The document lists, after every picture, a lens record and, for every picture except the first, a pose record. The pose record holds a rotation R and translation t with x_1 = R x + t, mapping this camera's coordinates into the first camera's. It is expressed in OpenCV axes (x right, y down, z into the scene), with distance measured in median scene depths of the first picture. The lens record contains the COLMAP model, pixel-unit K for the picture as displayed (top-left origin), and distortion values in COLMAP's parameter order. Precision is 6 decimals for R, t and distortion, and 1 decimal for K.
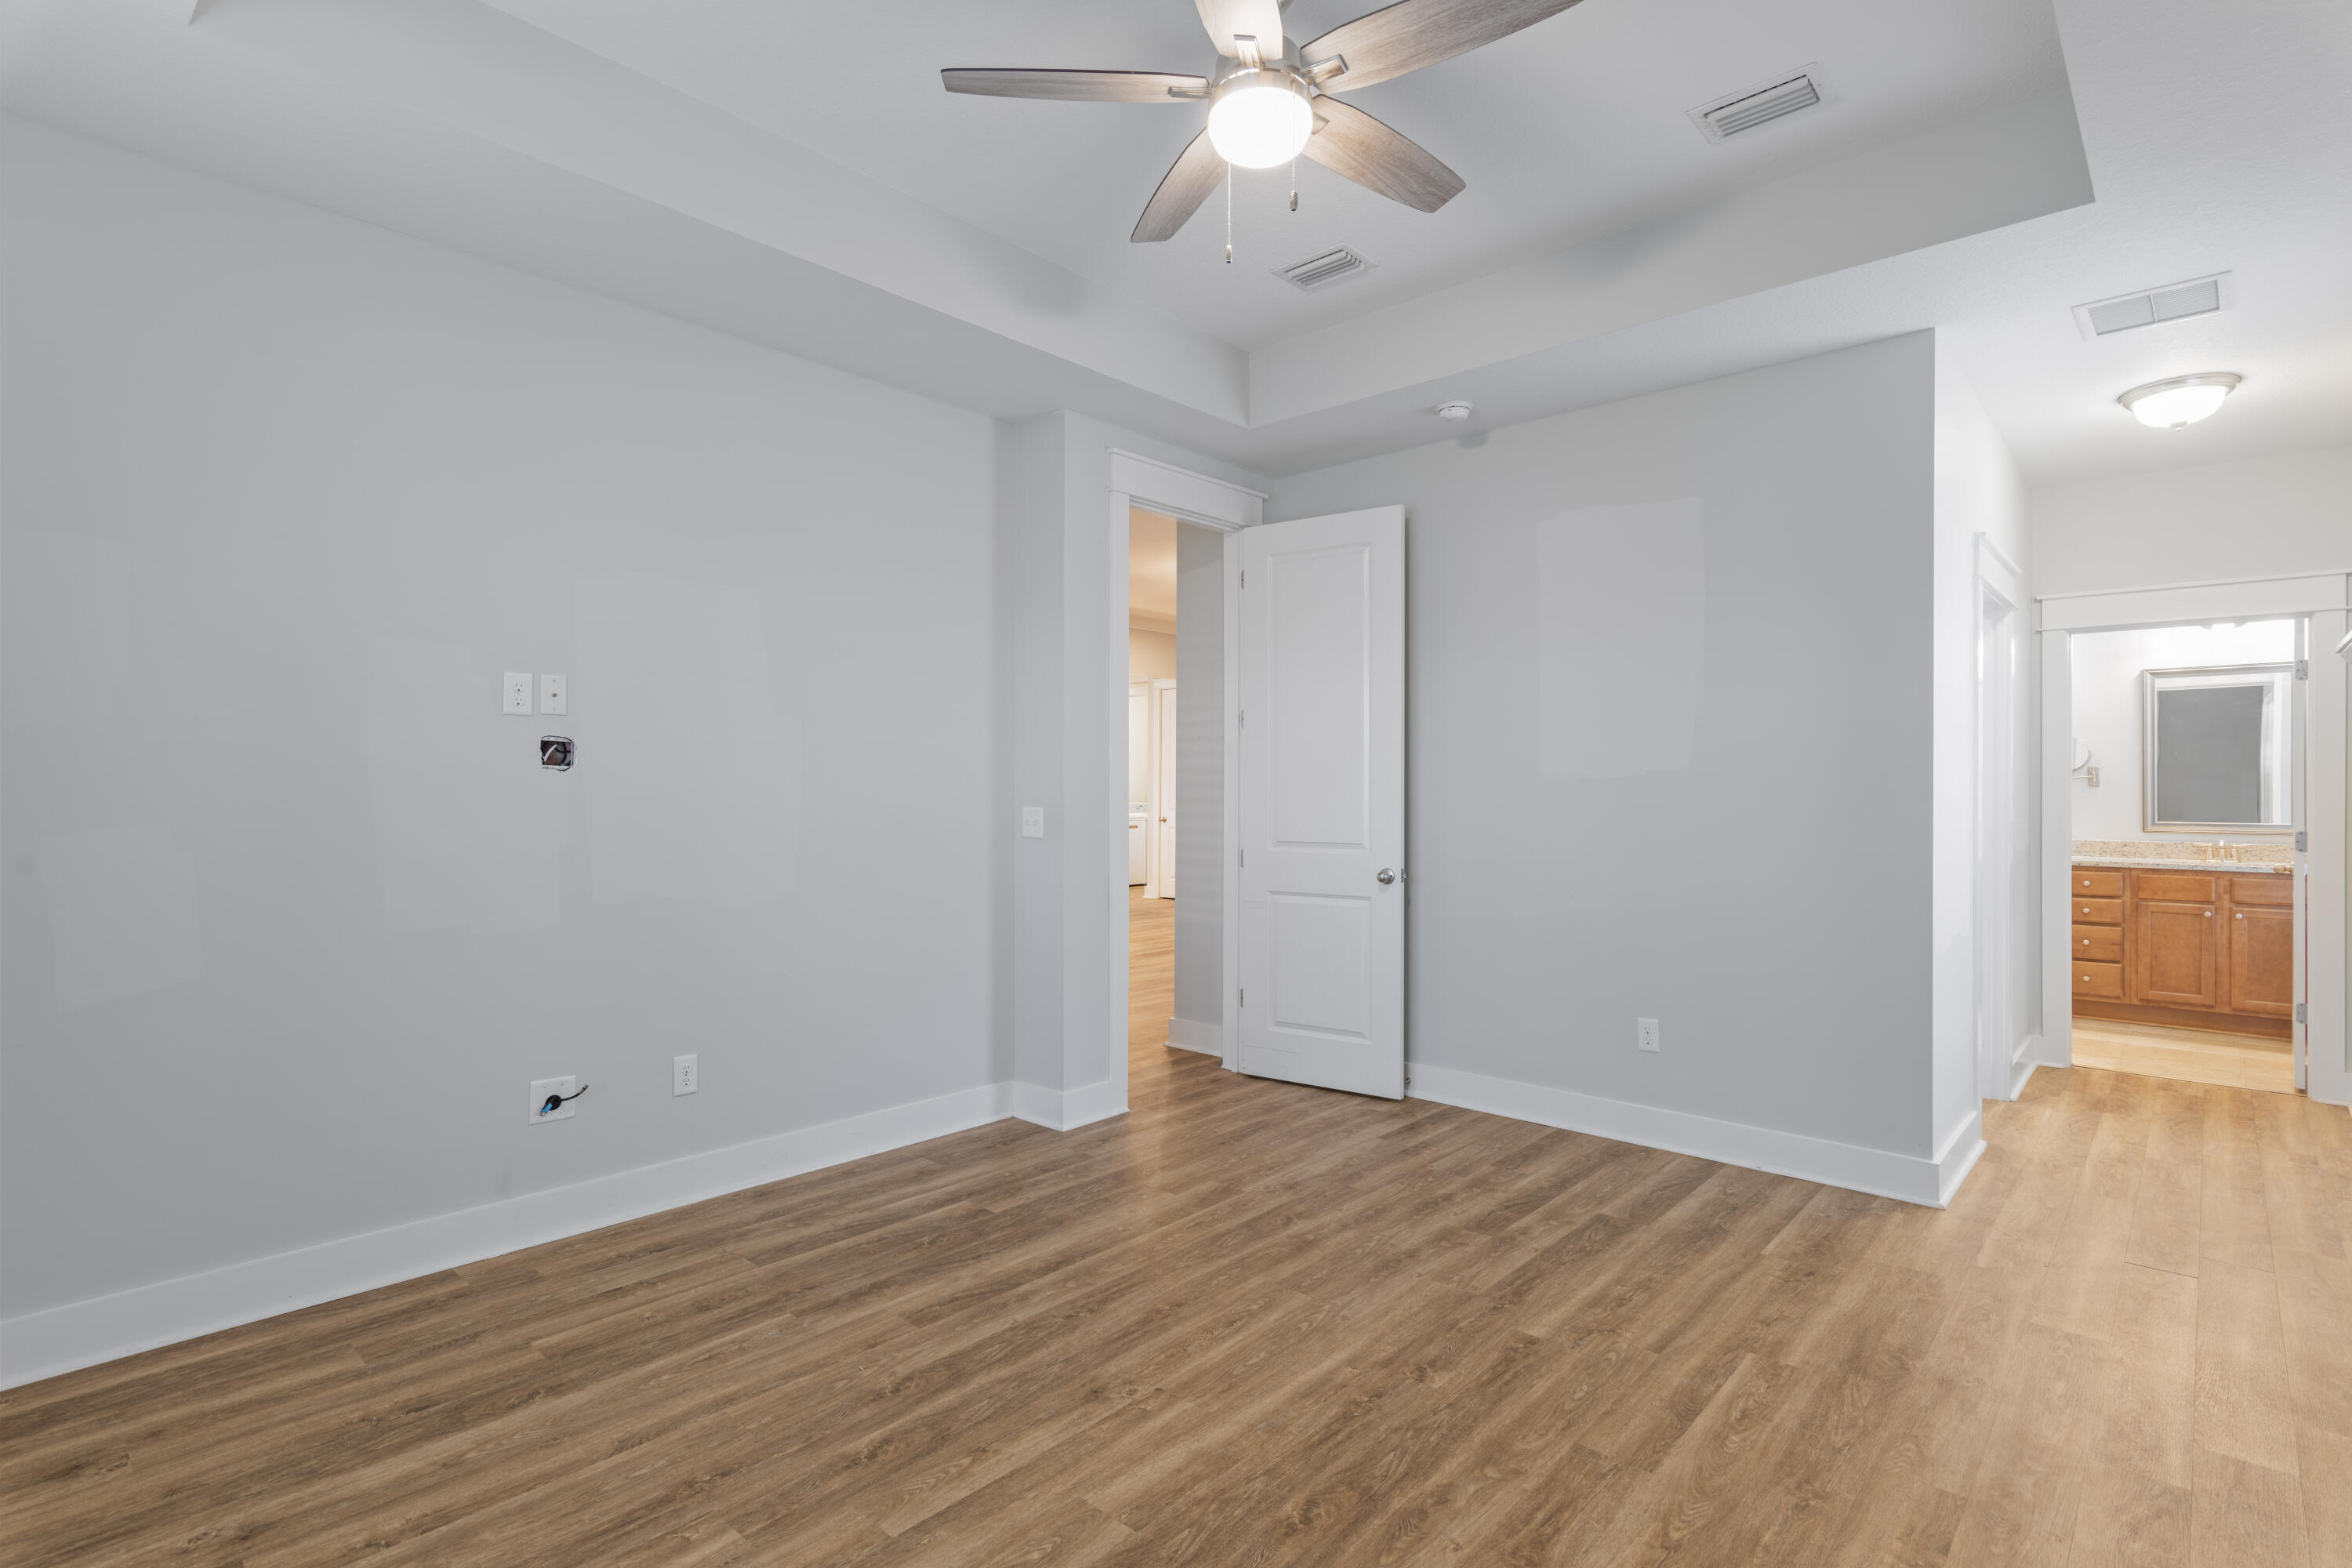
lens RADIAL K [[1138.9, 0, 1174.4], [0, 1138.9, 792.0], [0, 0, 1]] dist [0.002744, -0.000016]
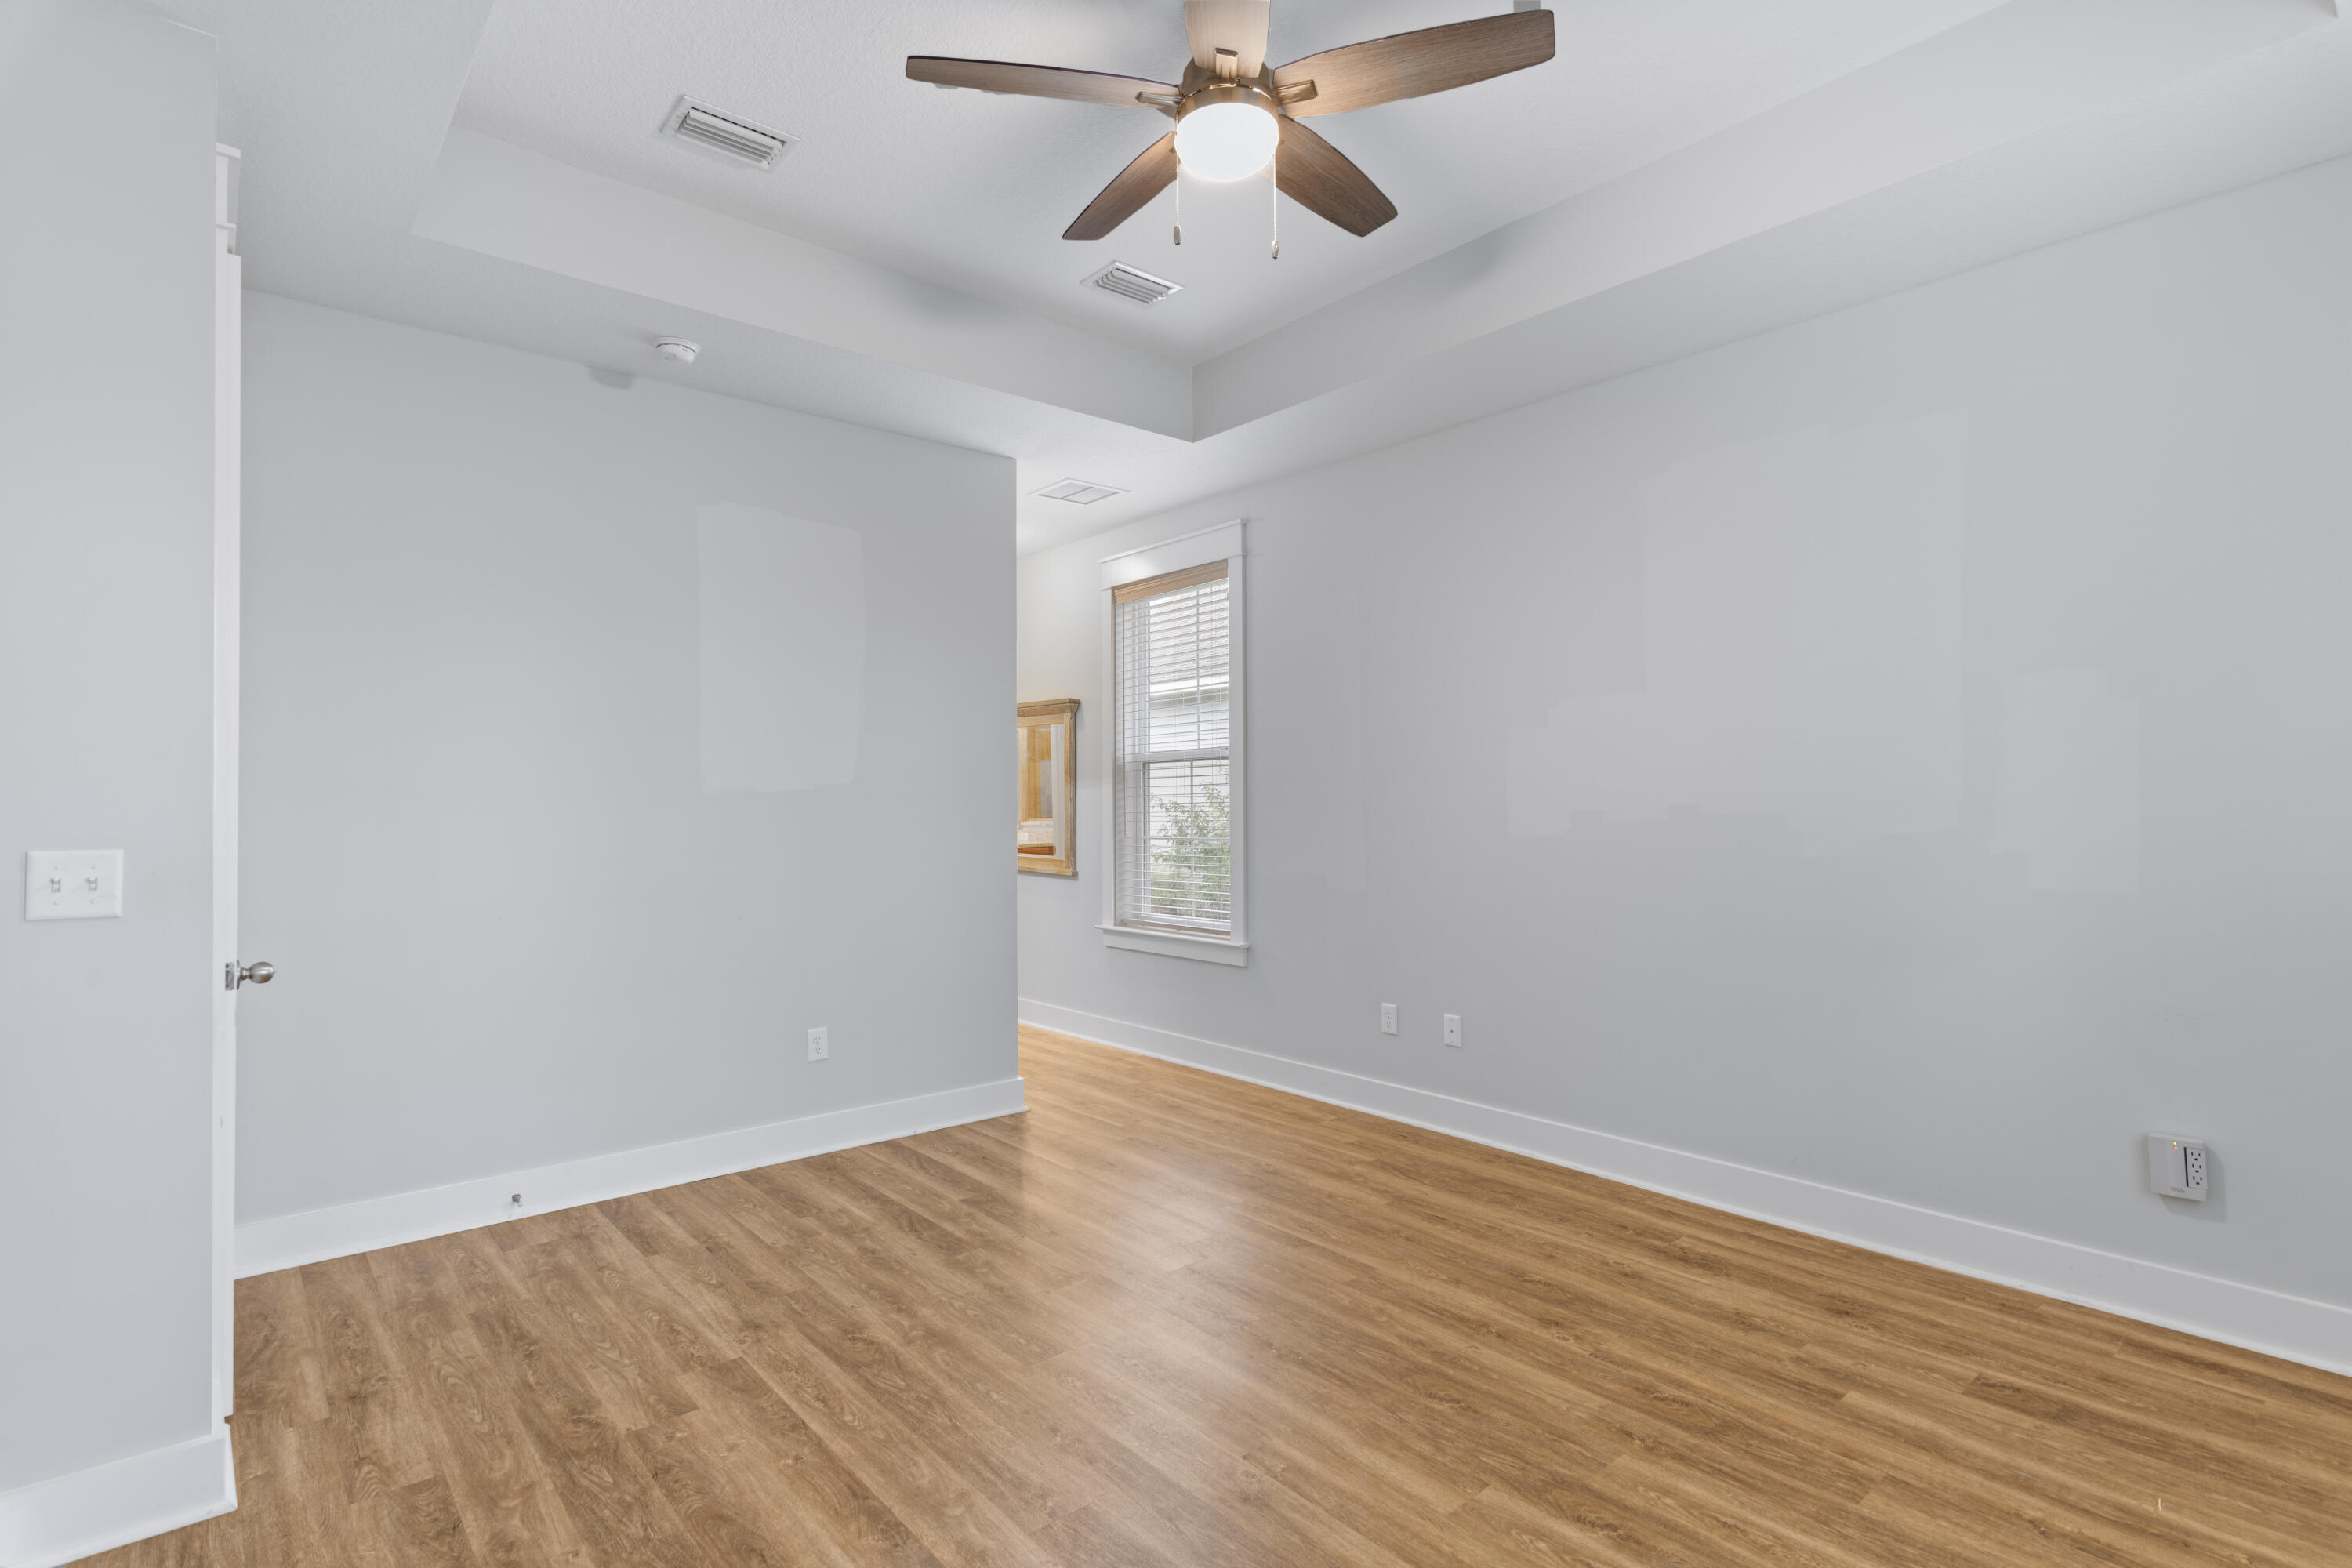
lens RADIAL K [[1138.9, 0, 1174.4], [0, 1138.9, 792.0], [0, 0, 1]] dist [0.002744, -0.000016]
pose [[0.131102, 0.003057, 0.991364, -0.627126], [0.008624, 0.999954, -0.004224, -0.005525], [-0.991331, 0.009103, 0.131070, 0.626173]]
